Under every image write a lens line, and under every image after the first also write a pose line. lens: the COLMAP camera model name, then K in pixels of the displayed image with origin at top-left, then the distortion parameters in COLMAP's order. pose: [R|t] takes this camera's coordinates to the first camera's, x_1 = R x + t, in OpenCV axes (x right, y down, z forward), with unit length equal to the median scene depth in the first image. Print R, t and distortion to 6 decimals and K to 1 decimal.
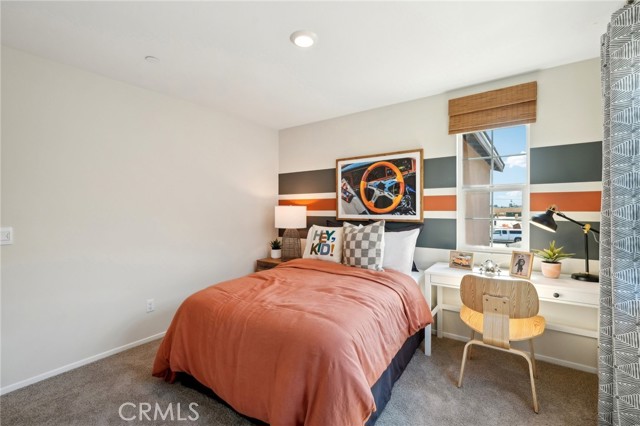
lens RADIAL K [[286.2, 0, 320.4], [0, 286.2, 212.6], [0, 0, 1]] dist [-0.013863, 0.000386]
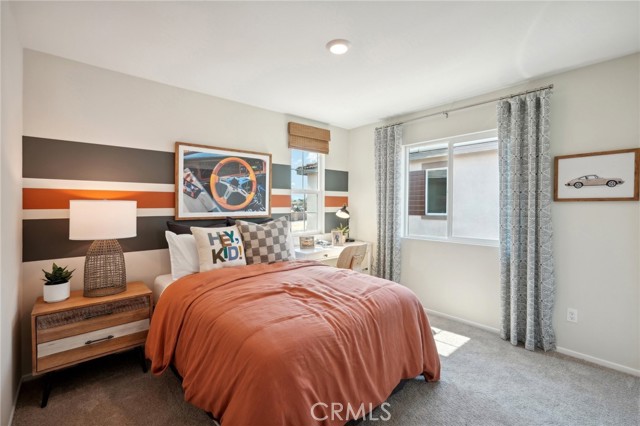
lens RADIAL K [[286.2, 0, 323.7], [0, 286.2, 210.0], [0, 0, 1]] dist [-0.013863, 0.000386]
pose [[0.203312, -0.013576, 0.979020, -0.697545], [0.017058, 0.999801, 0.010322, -0.003623], [-0.978965, 0.014602, 0.203503, 0.518620]]
